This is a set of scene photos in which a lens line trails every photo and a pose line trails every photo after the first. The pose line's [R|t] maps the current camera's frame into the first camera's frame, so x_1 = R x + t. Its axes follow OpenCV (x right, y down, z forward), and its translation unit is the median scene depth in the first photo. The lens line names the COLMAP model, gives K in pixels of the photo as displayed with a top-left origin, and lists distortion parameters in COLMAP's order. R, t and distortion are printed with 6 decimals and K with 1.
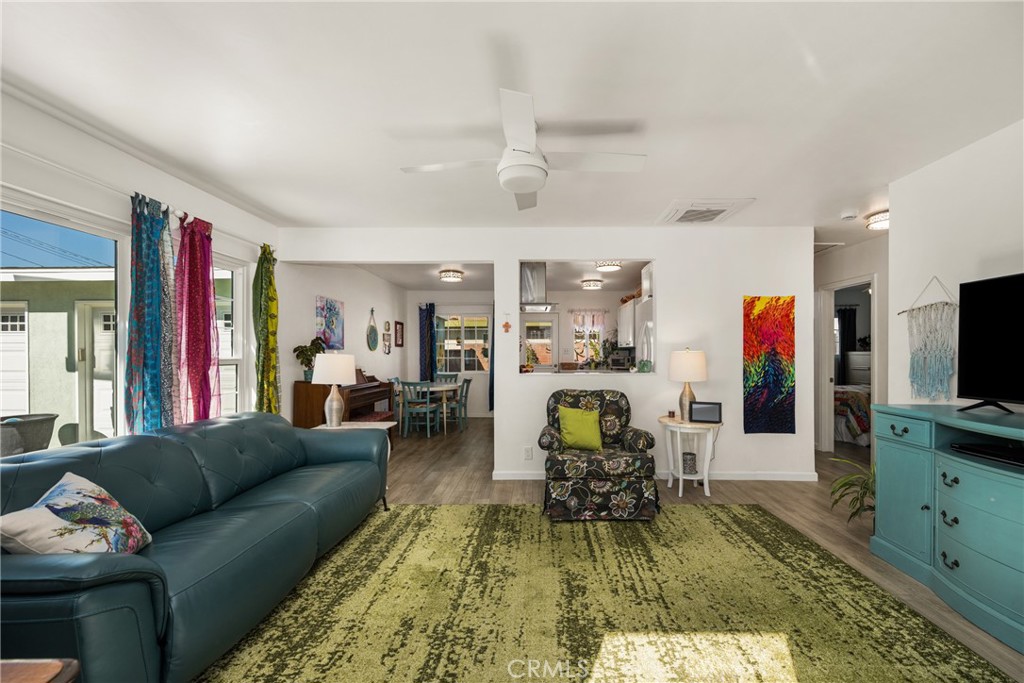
lens RADIAL K [[442.5, 0, 511.1], [0, 442.5, 347.6], [0, 0, 1]] dist [-0.001505, -0.000105]
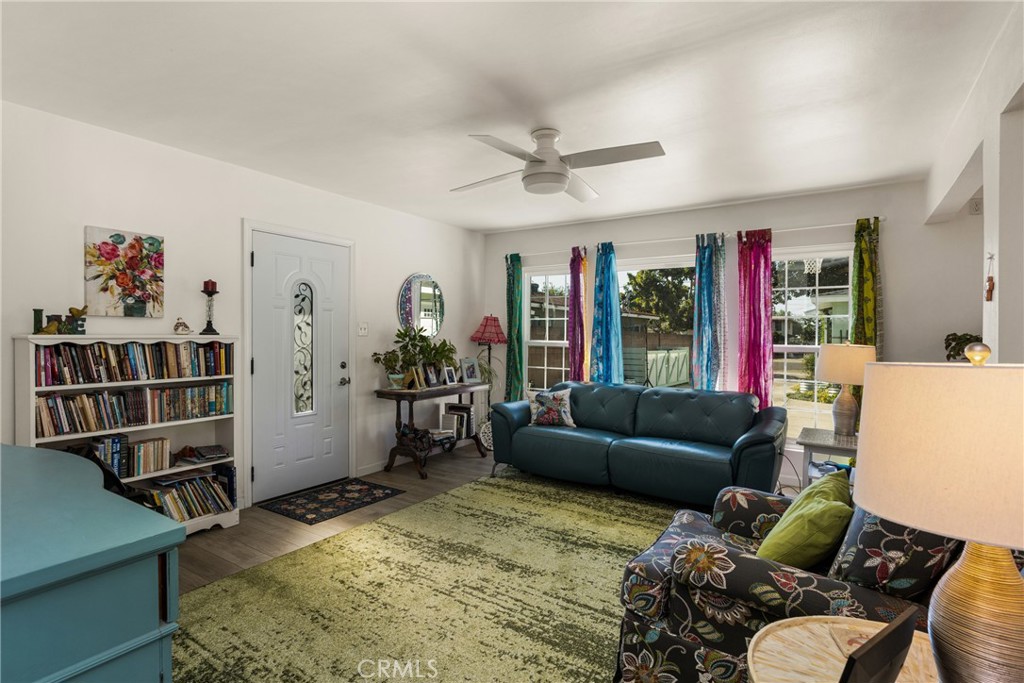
lens RADIAL K [[484.5, 0, 511.0], [0, 484.5, 339.0], [0, 0, 1]] dist [-0.001502, -0.000060]
pose [[-0.496476, 0.008426, -0.868010, 1.093694], [0.001269, 0.999959, 0.008980, -0.008706], [0.868050, 0.003357, -0.496466, 1.506334]]
